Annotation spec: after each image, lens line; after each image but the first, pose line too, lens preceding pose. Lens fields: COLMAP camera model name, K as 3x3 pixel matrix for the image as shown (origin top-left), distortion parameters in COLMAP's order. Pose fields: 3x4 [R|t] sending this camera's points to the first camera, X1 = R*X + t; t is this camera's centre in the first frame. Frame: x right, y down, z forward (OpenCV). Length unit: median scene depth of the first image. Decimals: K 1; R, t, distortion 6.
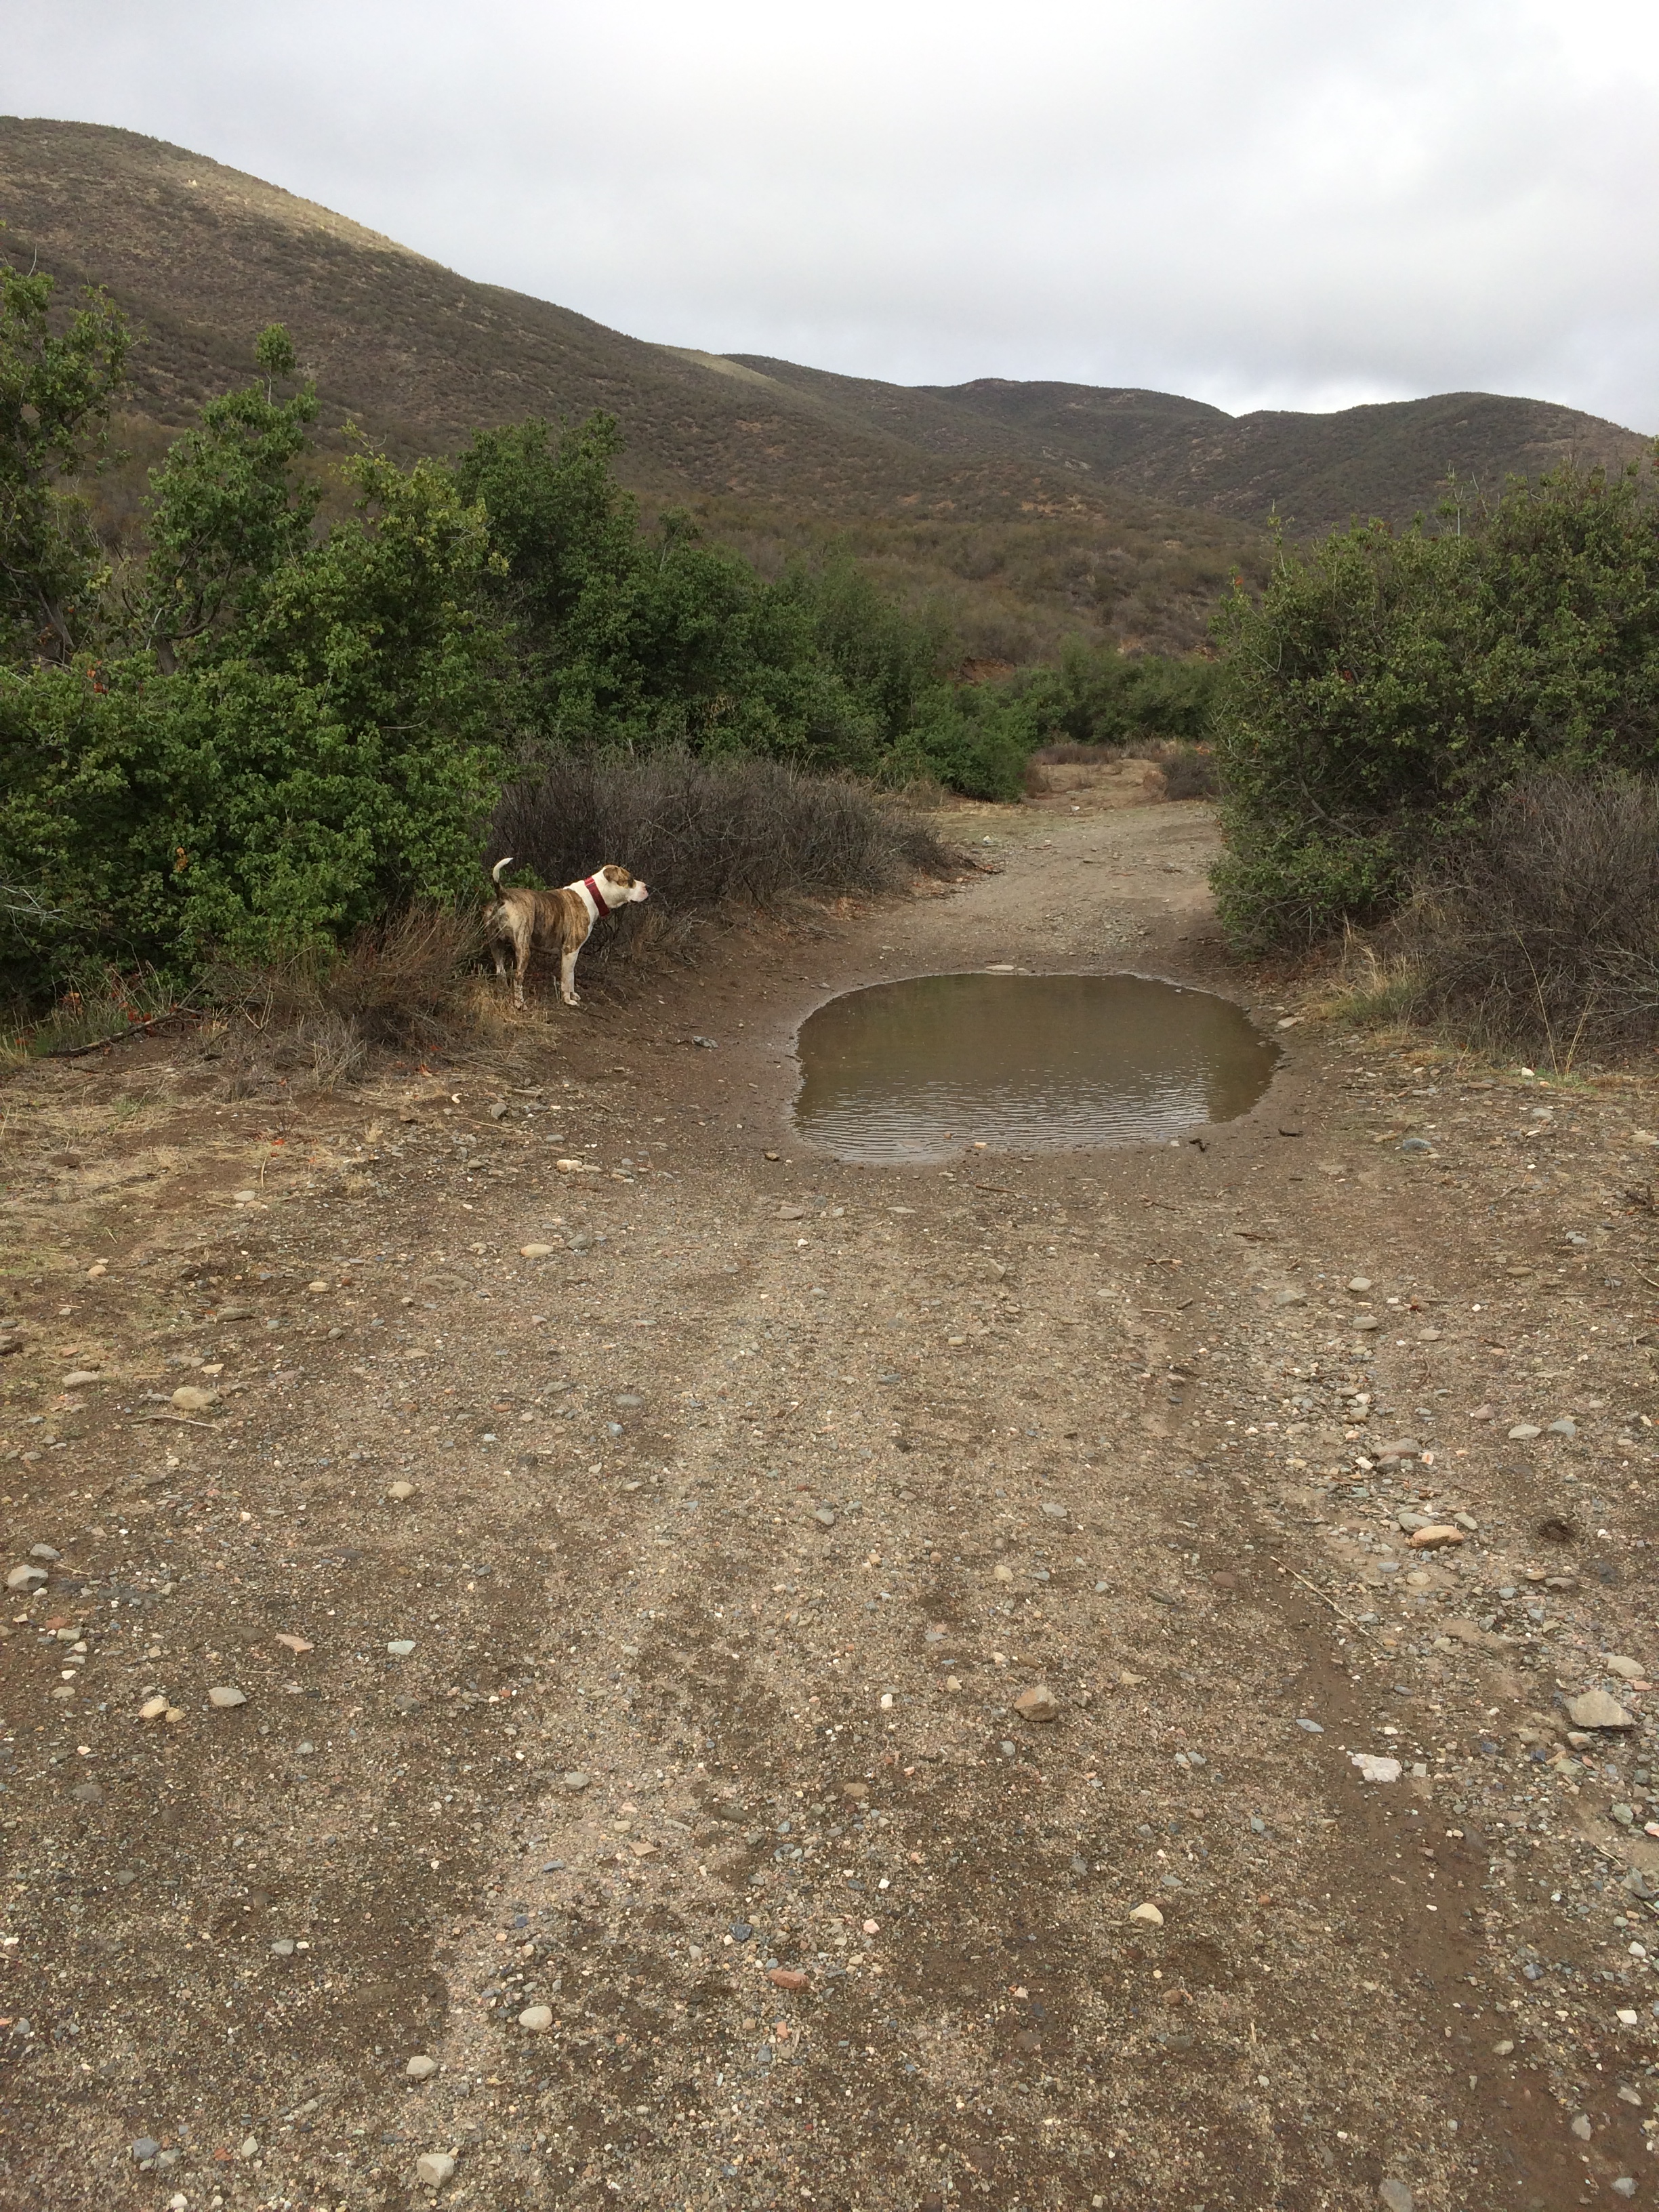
lens RADIAL K [[1899.1, 0, 829.5], [0, 1899.1, 1106.0], [0, 0, 1]] dist [0.081971, -0.103378]
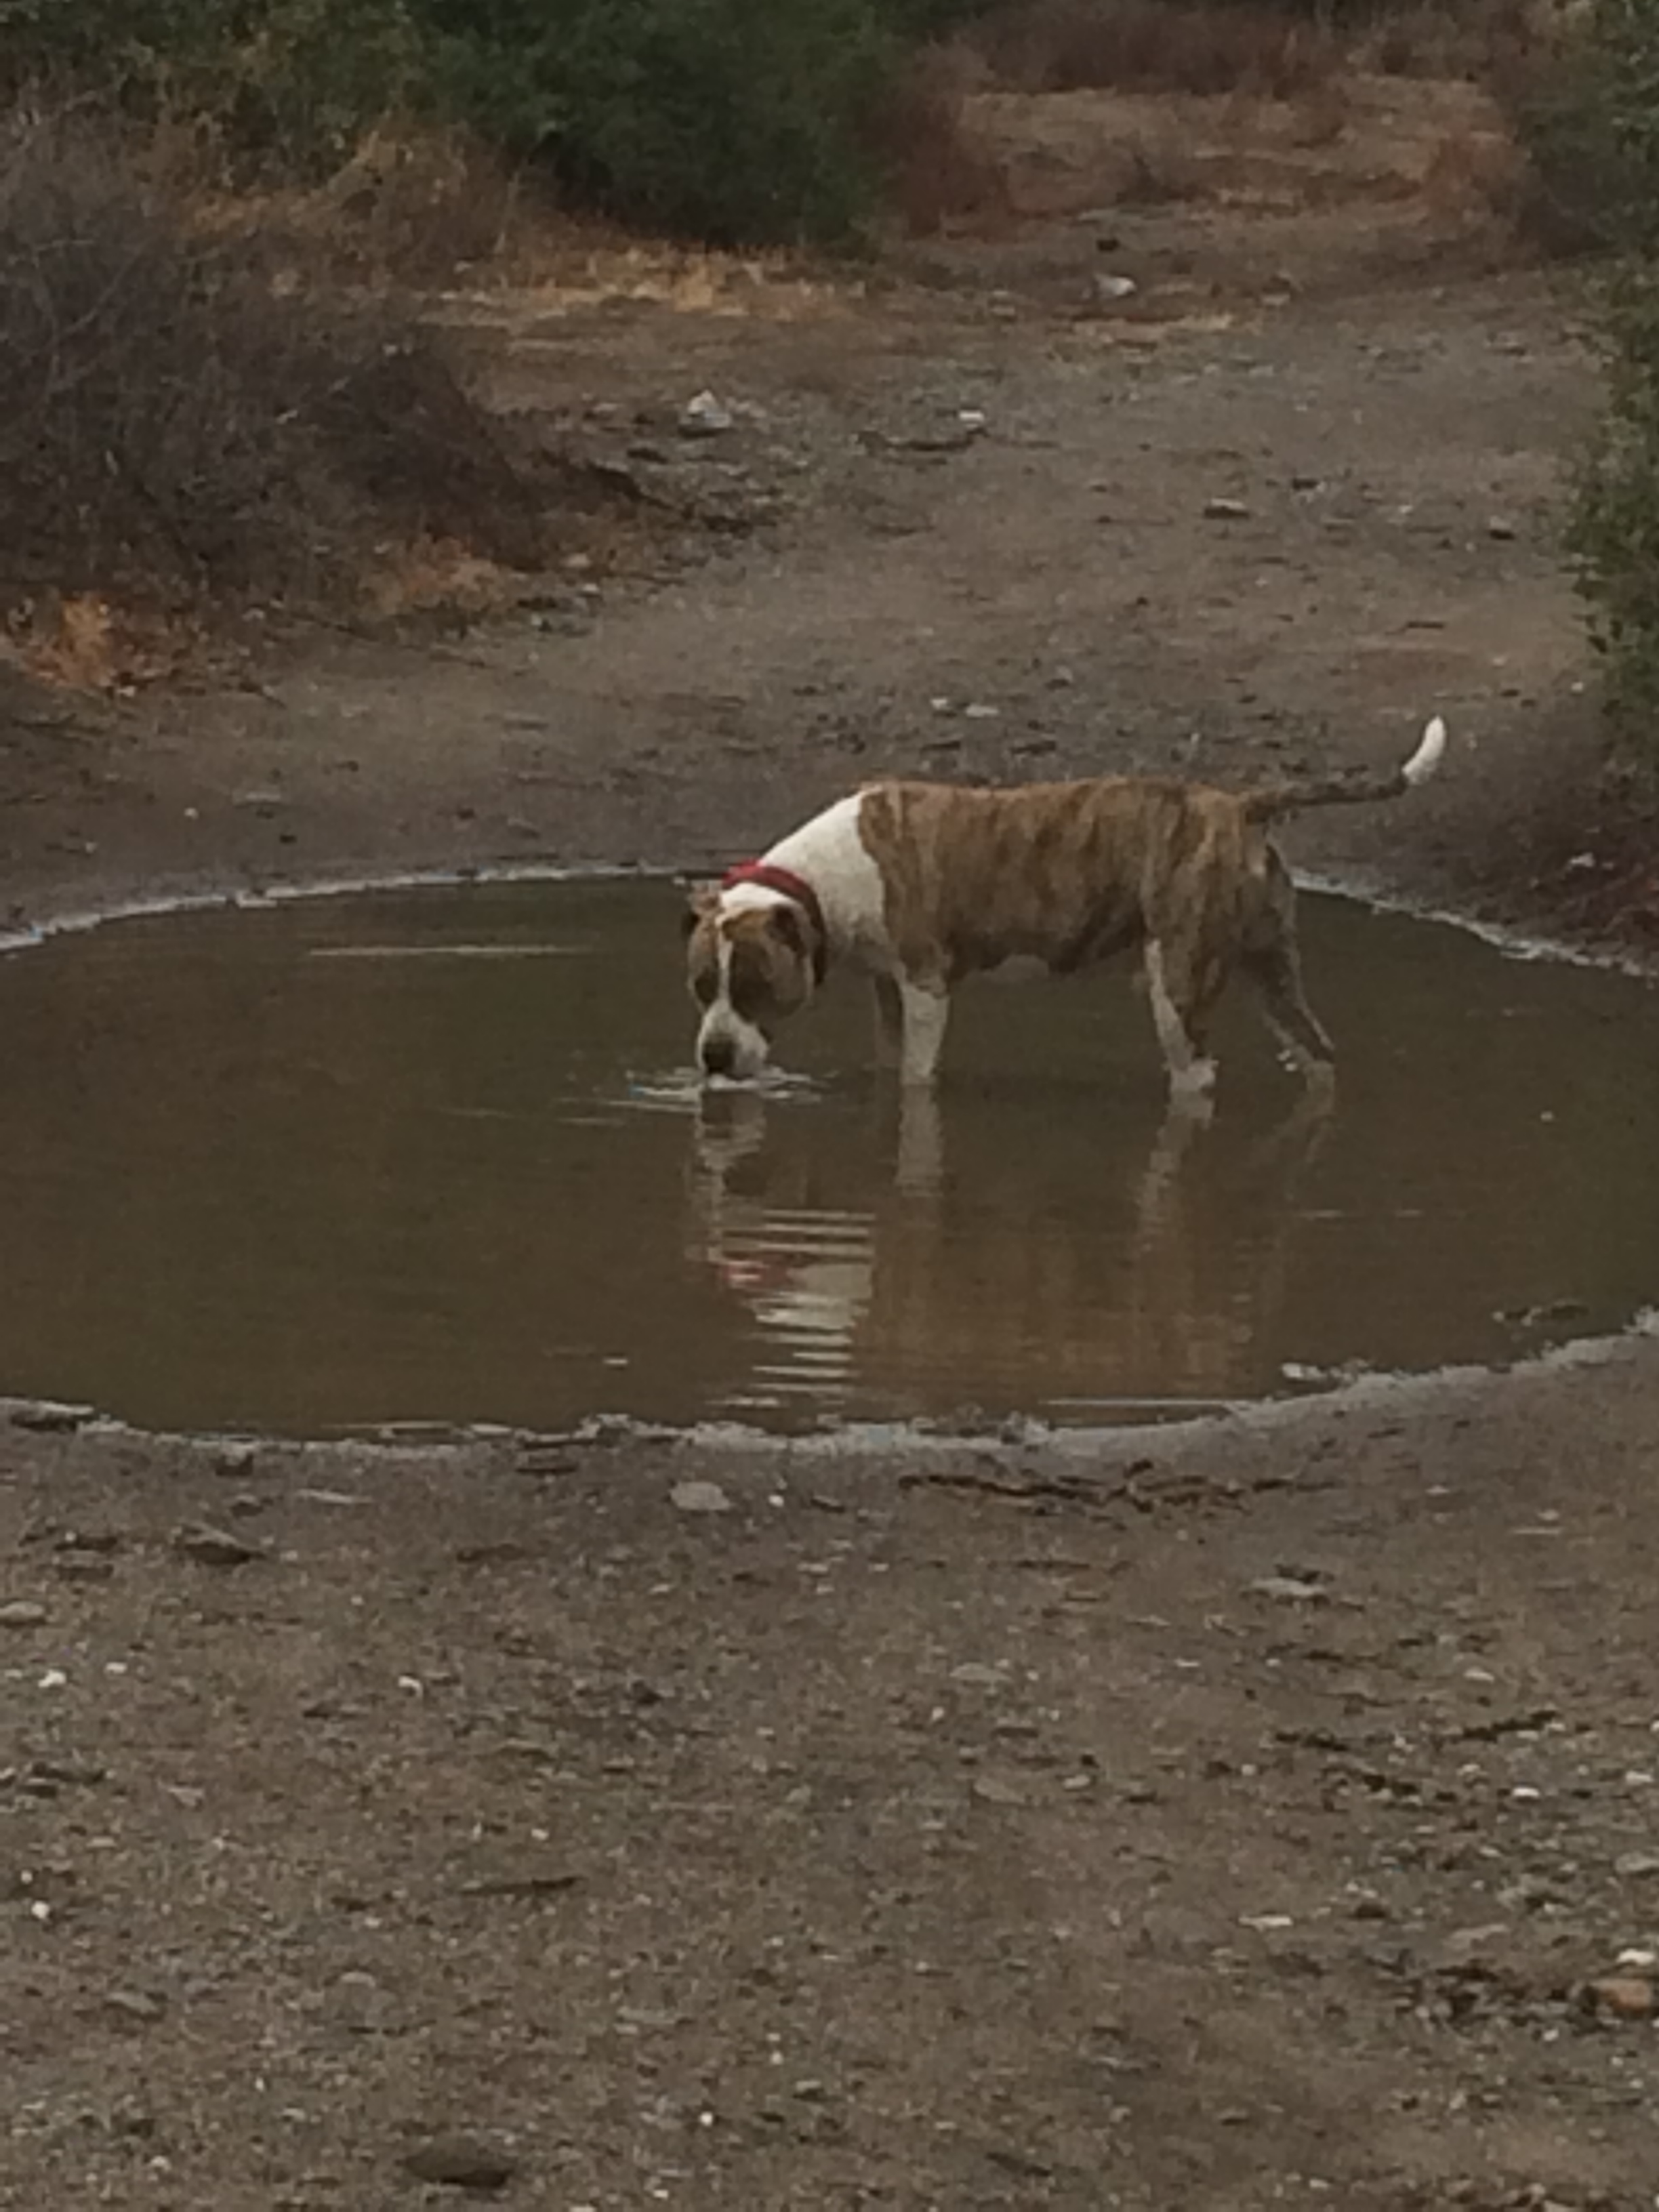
lens RADIAL K [[9581.1, 0, 829.5], [0, 9581.1, 1106.0], [0, 0, 1]] dist [0.052525, -1.602221]
pose [[0.995645, 0.012266, 0.092418, -0.007987], [-0.005679, 0.997446, -0.071200, 0.029820], [-0.093056, 0.070365, 0.993171, -0.155612]]
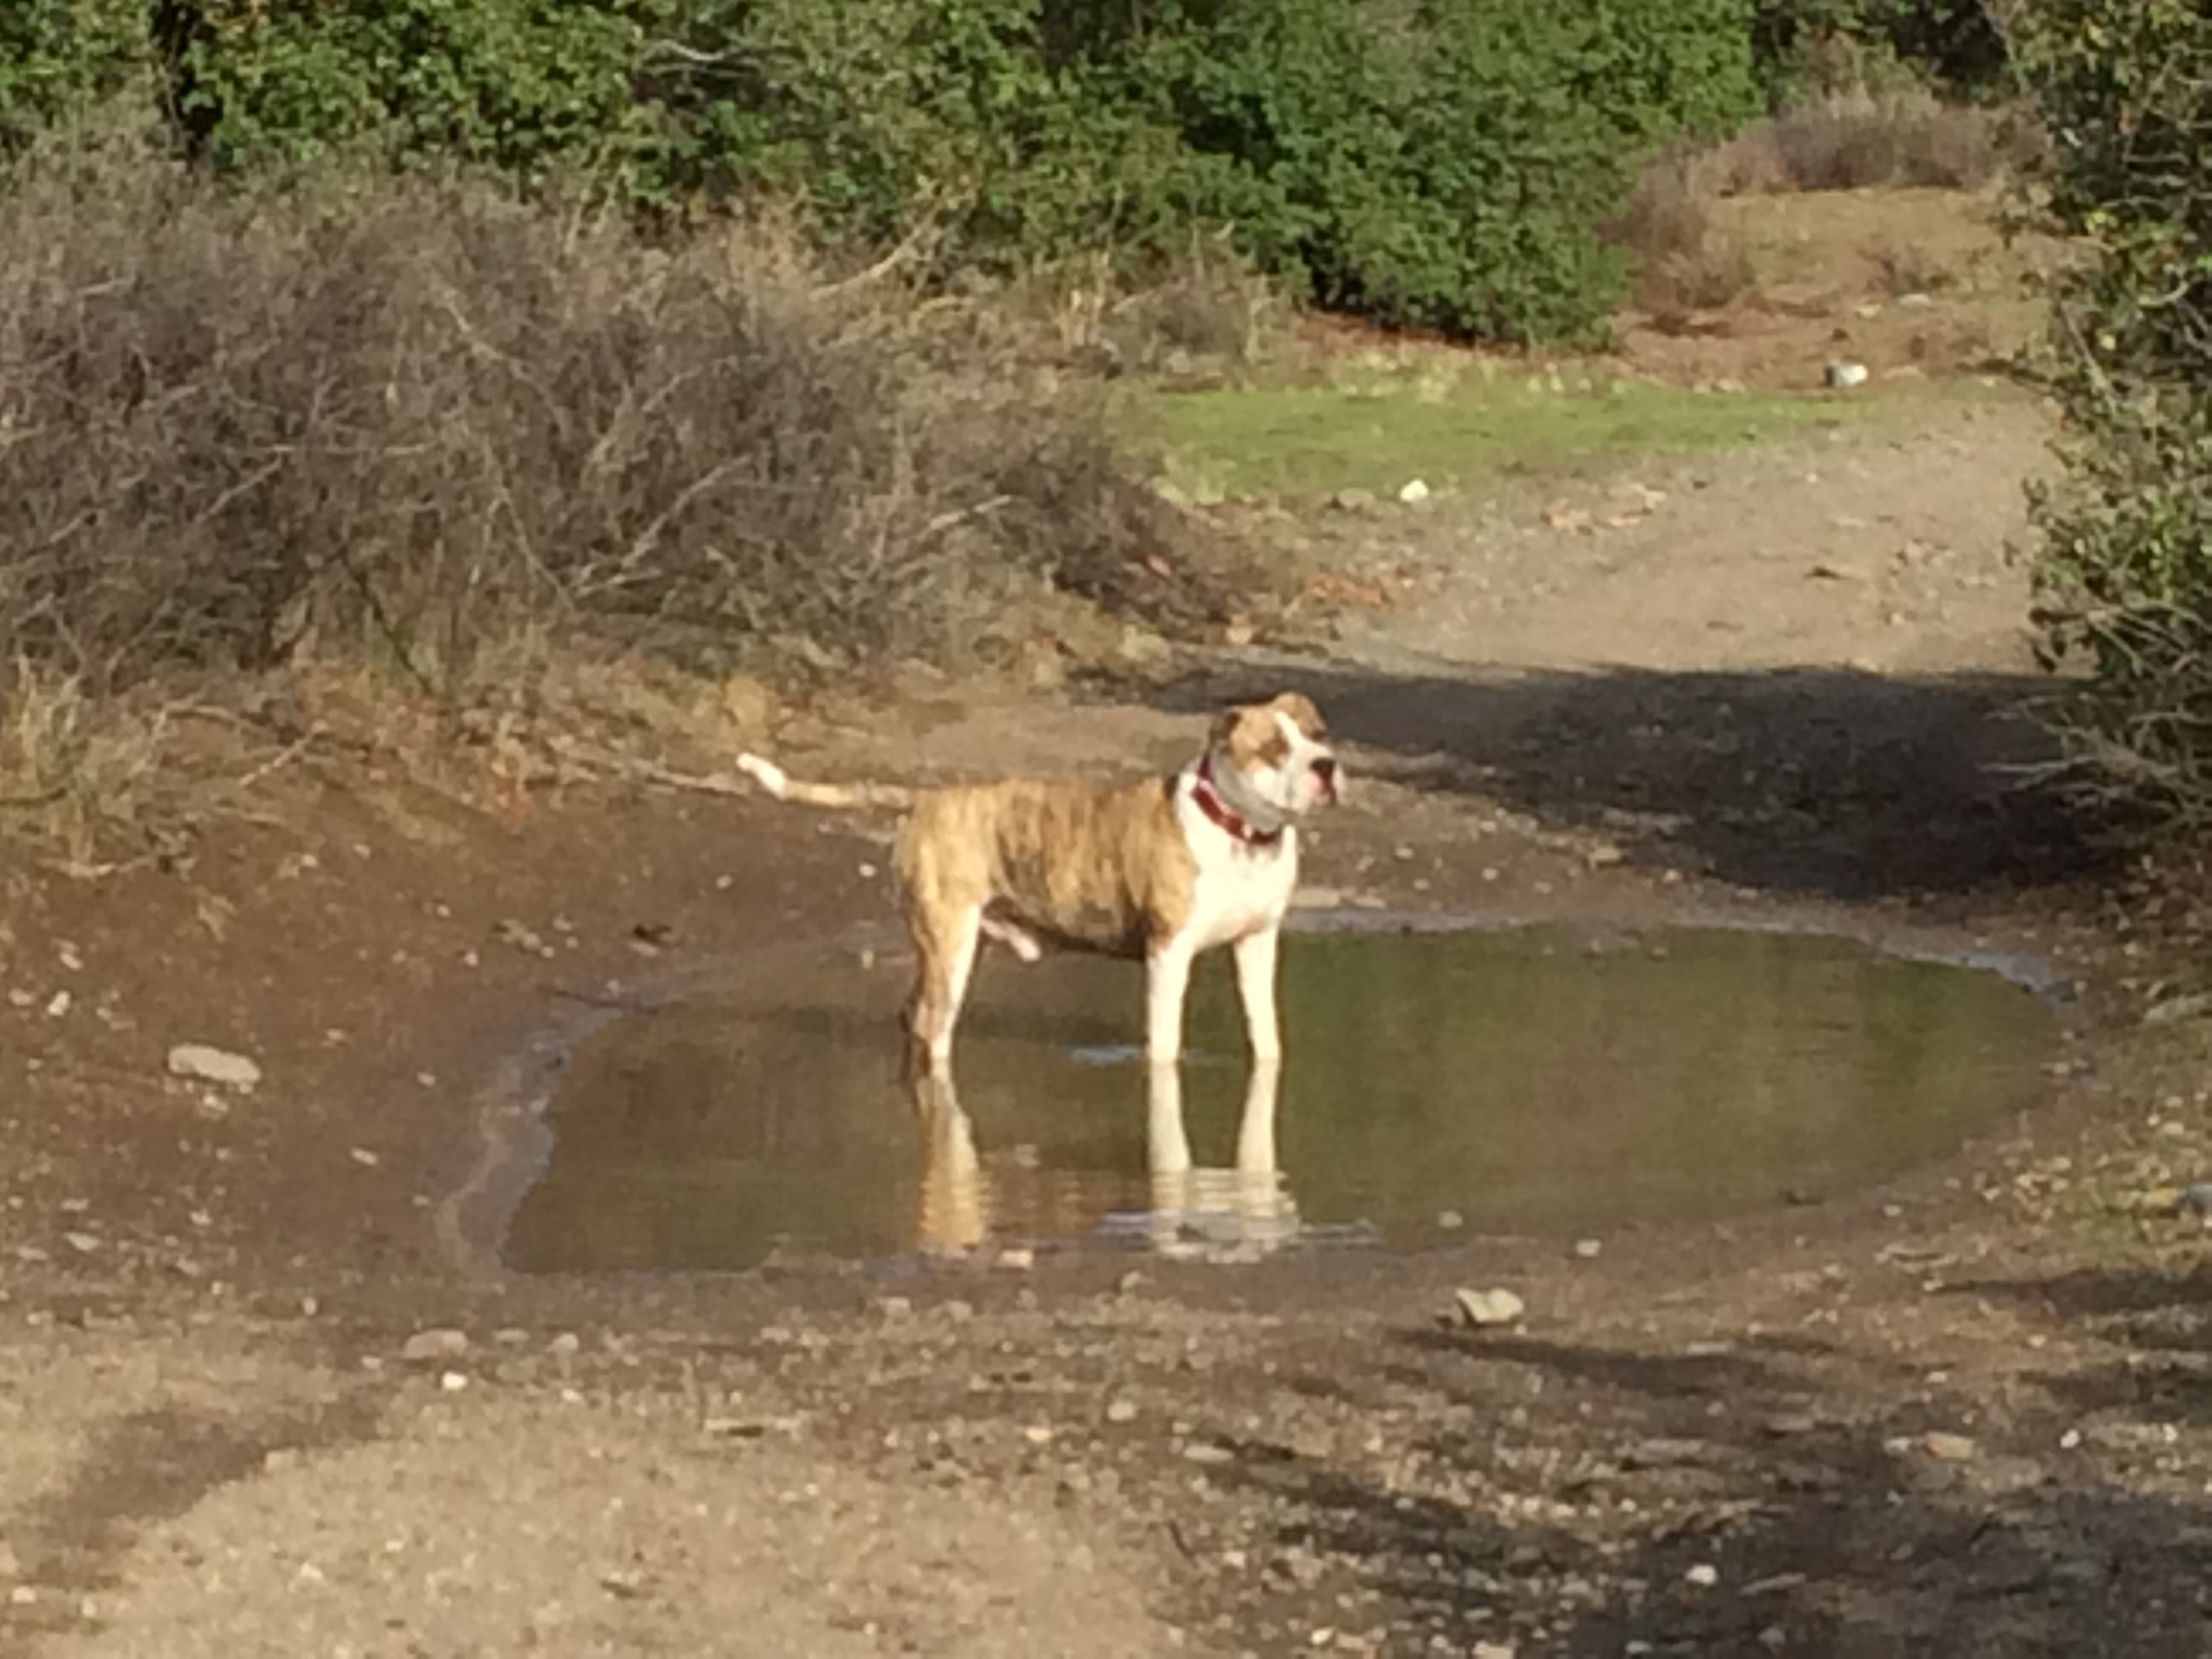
lens RADIAL K [[9581.1, 0, 1106.0], [0, 9581.1, 829.5], [0, 0, 1]] dist [0.052525, -1.602221]
pose [[0.999636, -0.009660, 0.025199, 0.018420], [0.012431, 0.993607, -0.112207, 0.048590], [-0.023954, 0.112480, 0.993365, -0.253182]]
